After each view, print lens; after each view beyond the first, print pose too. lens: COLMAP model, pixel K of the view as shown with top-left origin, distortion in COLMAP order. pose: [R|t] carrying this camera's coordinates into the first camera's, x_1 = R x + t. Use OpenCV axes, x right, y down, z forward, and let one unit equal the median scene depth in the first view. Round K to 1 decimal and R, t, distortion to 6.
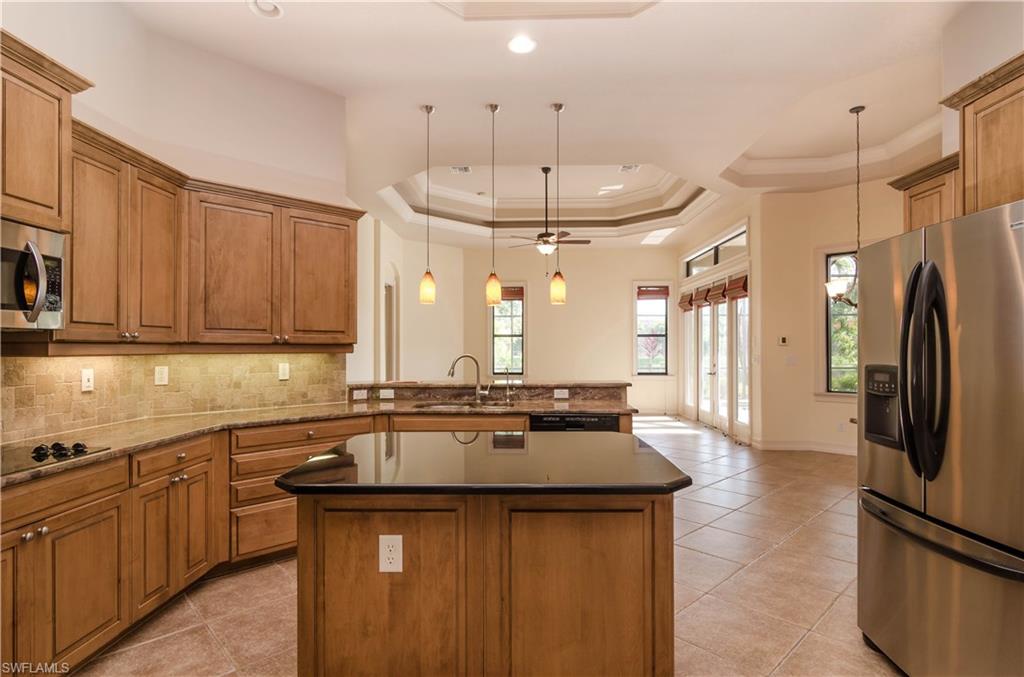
lens RADIAL K [[516.9, 0, 510.7], [0, 516.9, 346.1], [0, 0, 1]] dist [-0.004163, -0.000035]
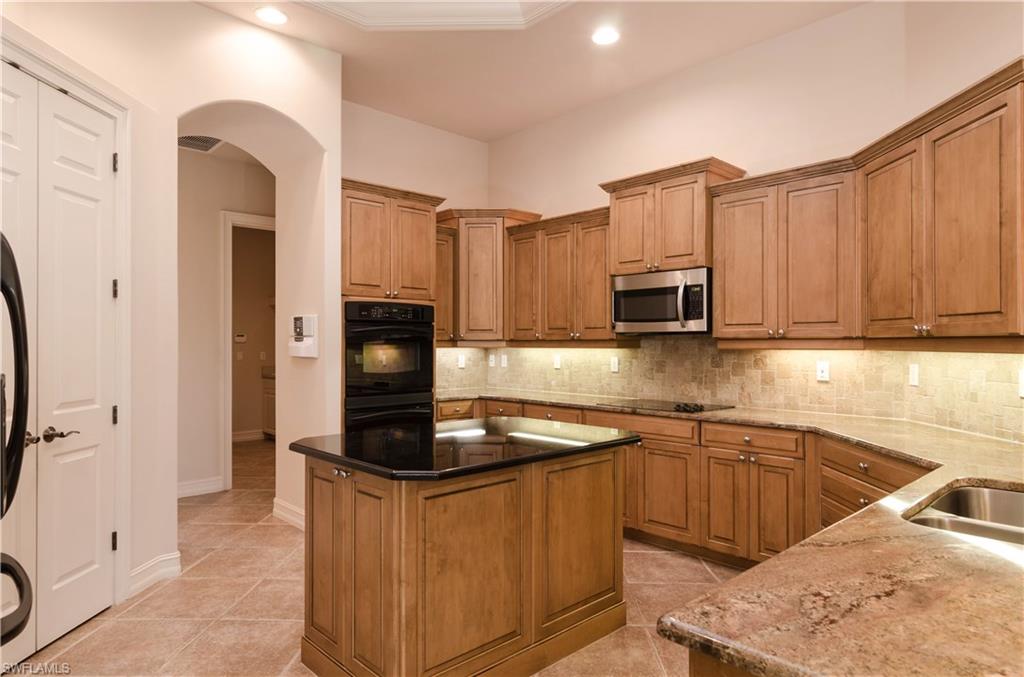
lens RADIAL K [[610.6, 0, 513.3], [0, 610.6, 339.4], [0, 0, 1]] dist [0.007471, 0.000277]
pose [[-0.697111, -0.002520, -0.716959, 0.585820], [0.002900, 0.999976, -0.006335, 0.002121], [0.716957, -0.006496, -0.697087, 1.352329]]
